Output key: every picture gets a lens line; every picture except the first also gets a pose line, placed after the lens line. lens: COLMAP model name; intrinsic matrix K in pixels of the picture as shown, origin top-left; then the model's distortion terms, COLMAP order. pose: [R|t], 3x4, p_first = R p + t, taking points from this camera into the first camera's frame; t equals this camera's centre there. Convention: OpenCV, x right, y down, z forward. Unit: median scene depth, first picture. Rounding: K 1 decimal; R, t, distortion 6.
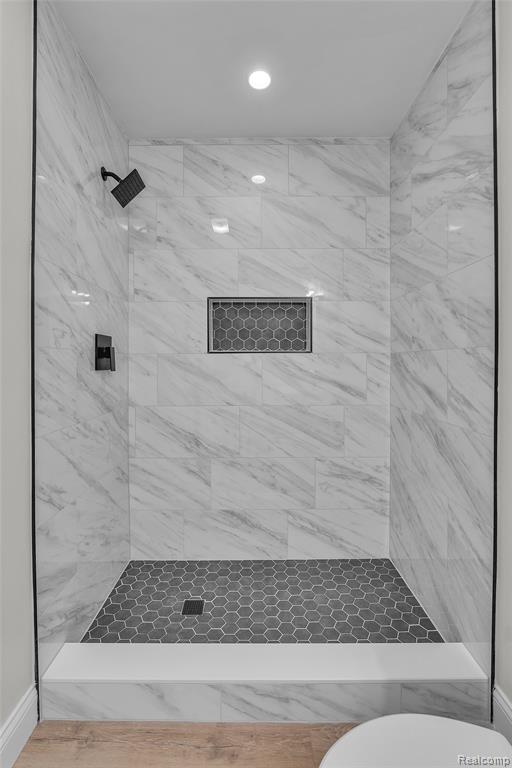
lens RADIAL K [[332.9, 0, 268.6], [0, 332.9, 364.3], [0, 0, 1]] dist [-0.009724, 0.000898]
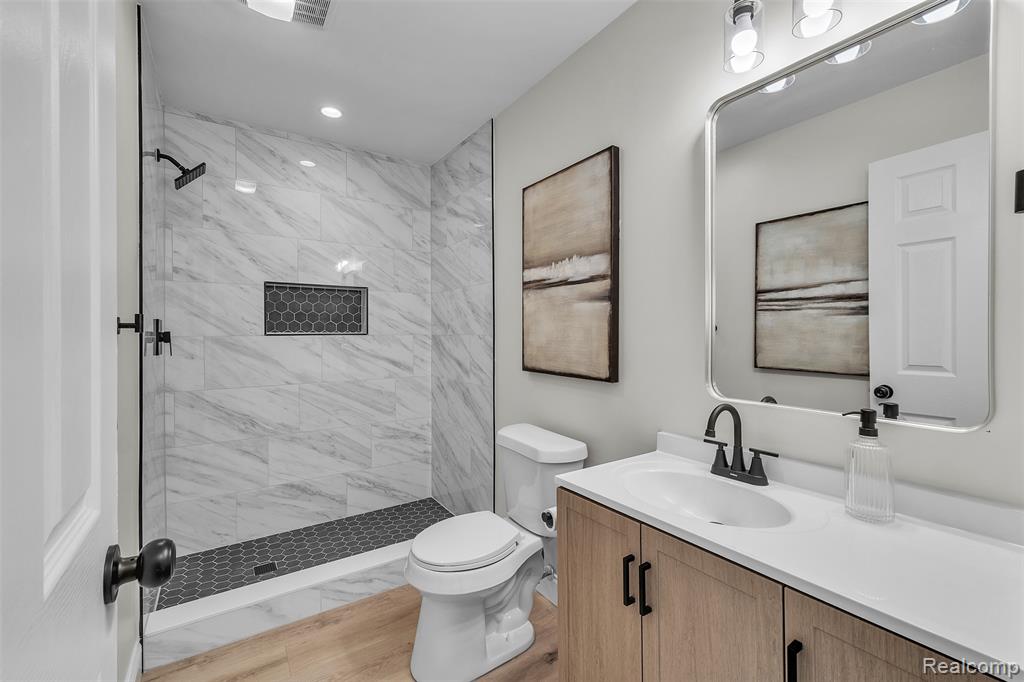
lens RADIAL K [[443.8, 0, 514.9], [0, 443.8, 336.5], [0, 0, 1]] dist [-0.009724, 0.000898]
pose [[0.842230, -0.006838, 0.539075, -0.276074], [0.004817, 0.999975, 0.005157, -0.034154], [-0.539097, -0.001747, 0.842242, -0.594235]]
